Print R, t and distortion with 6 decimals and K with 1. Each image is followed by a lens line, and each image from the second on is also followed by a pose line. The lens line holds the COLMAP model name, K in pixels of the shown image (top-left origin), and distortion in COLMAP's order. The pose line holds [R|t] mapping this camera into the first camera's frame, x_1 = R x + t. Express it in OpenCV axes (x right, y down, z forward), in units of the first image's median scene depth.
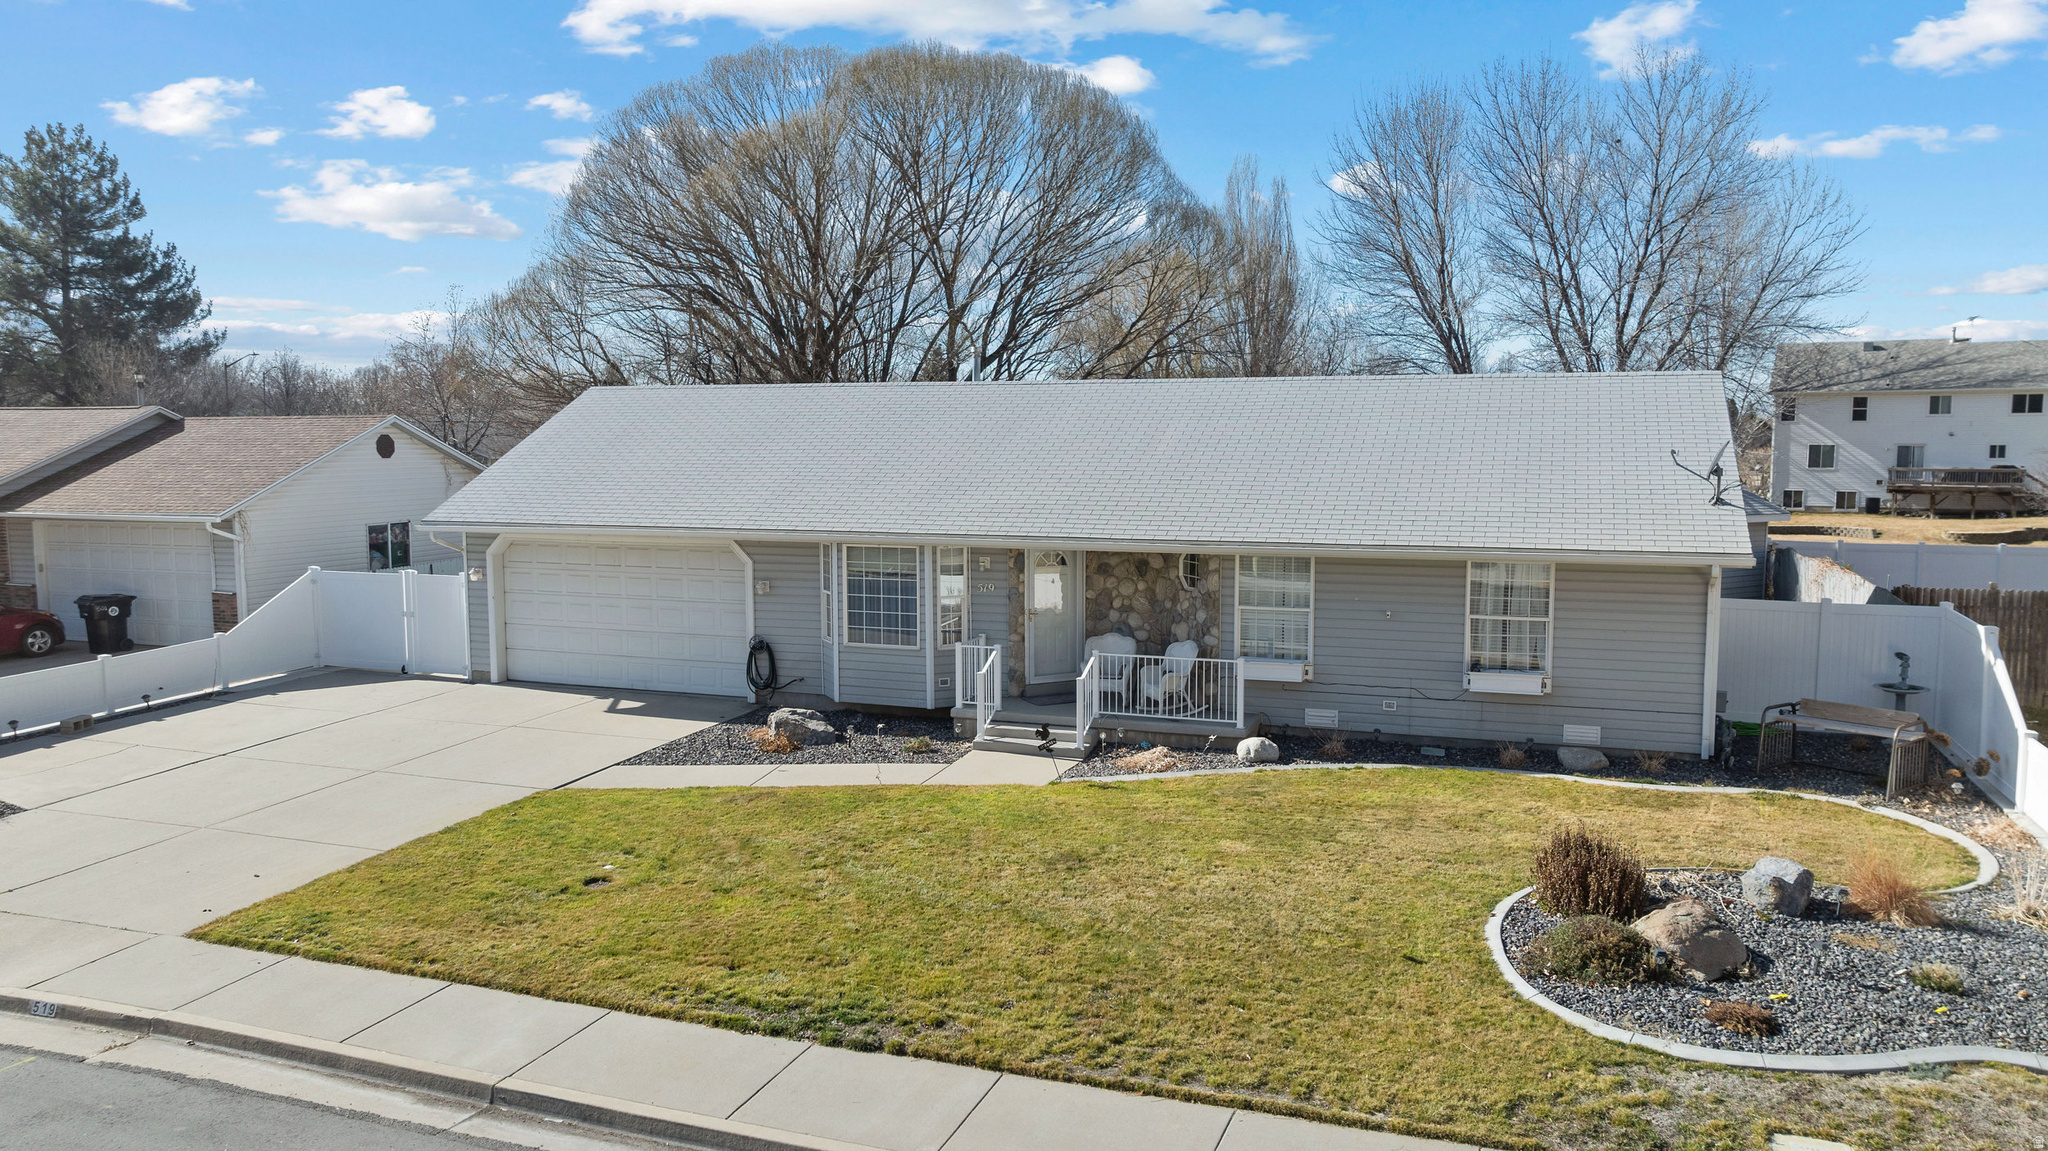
lens RADIAL K [[1465.2, 0, 1024.0], [0, 1465.2, 575.5], [0, 0, 1]] dist [-0.027632, -0.000044]
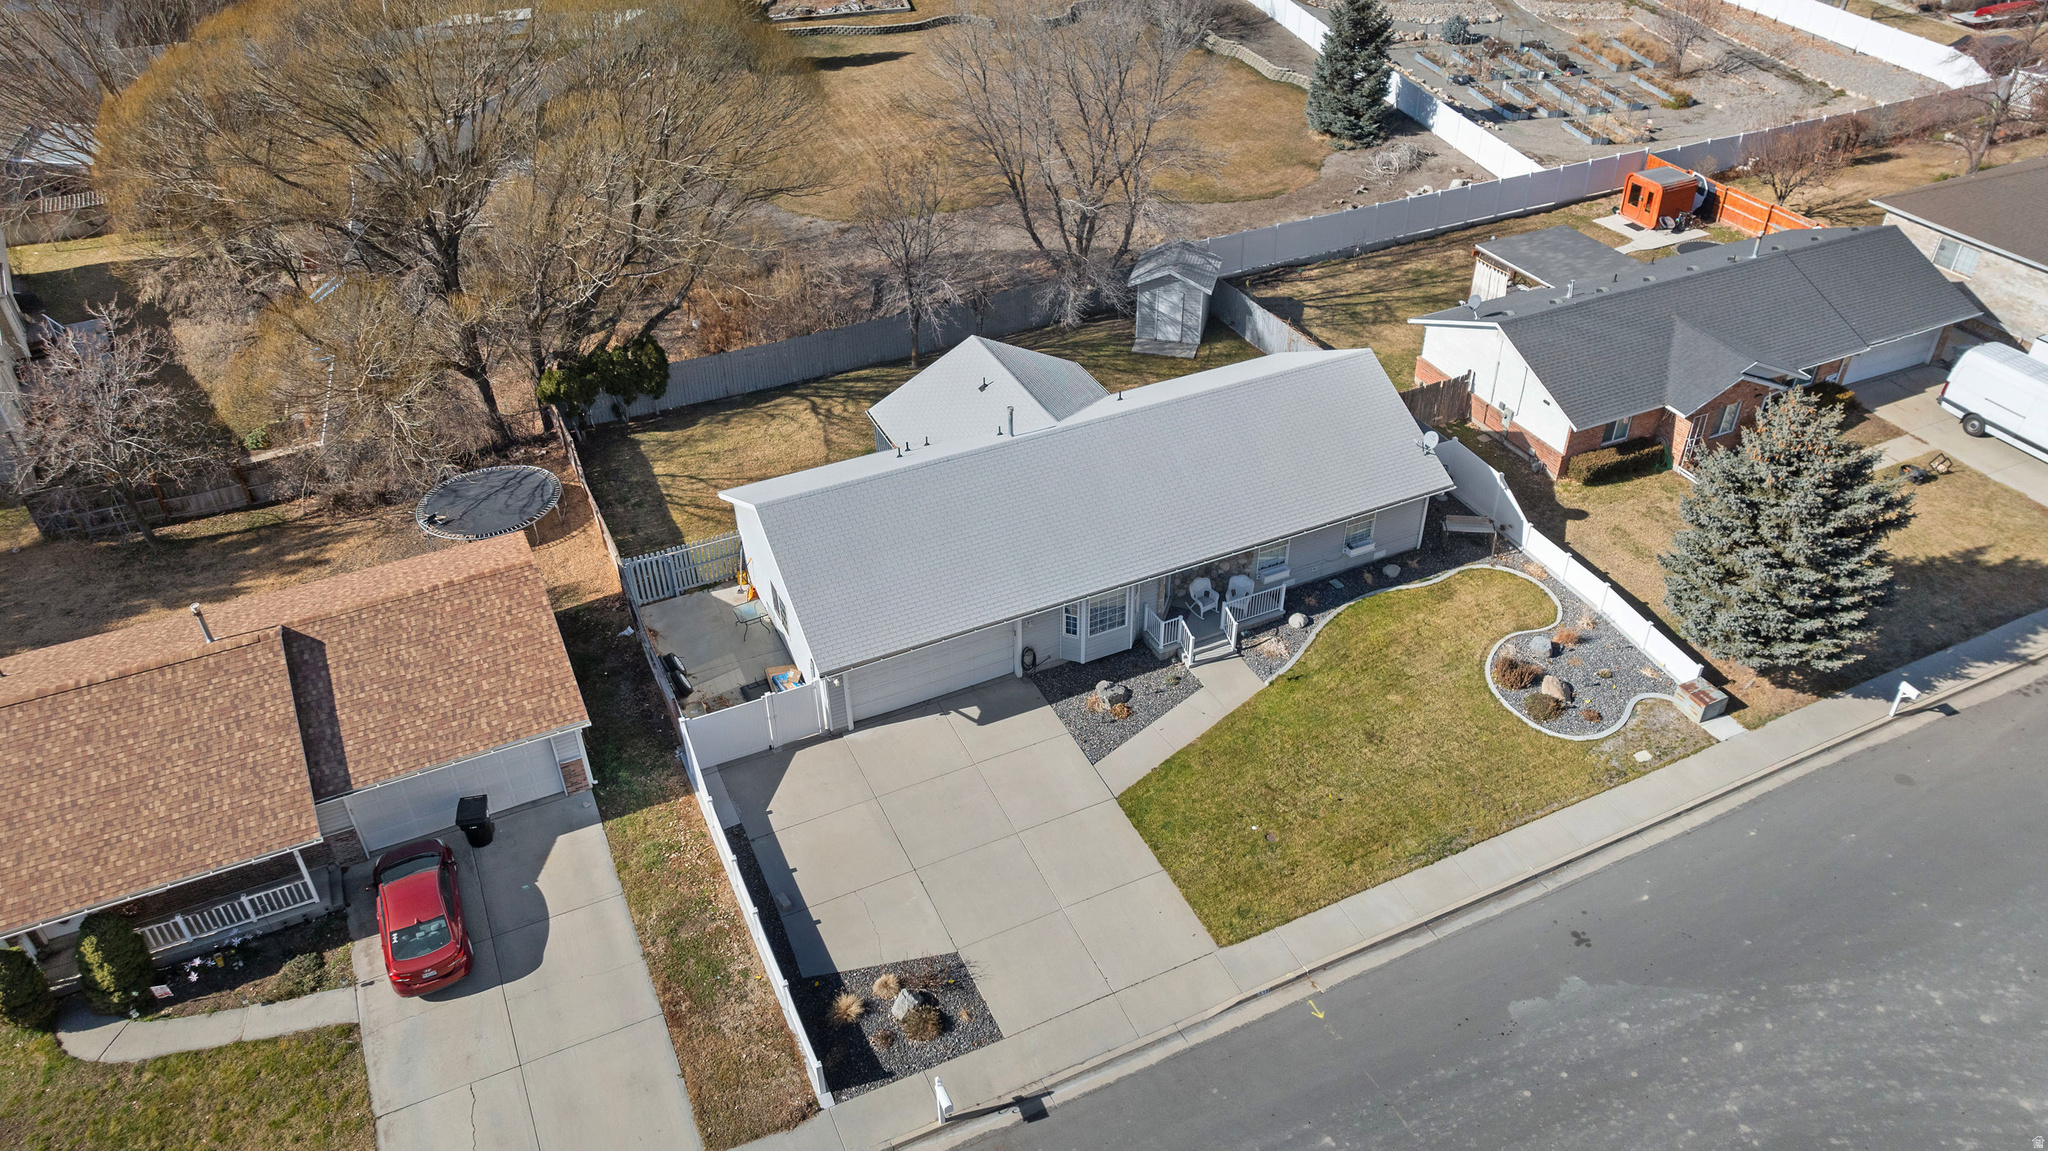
lens RADIAL K [[1435.0, 0, 1024.0], [0, 1435.0, 575.5], [0, 0, 1]] dist [-0.022174, 0.002612]
pose [[0.703194, -0.430437, 0.565899, -1.623229], [0.086098, 0.841617, 0.533168, -1.378428], [-0.705765, -0.326198, 0.628880, -0.096020]]
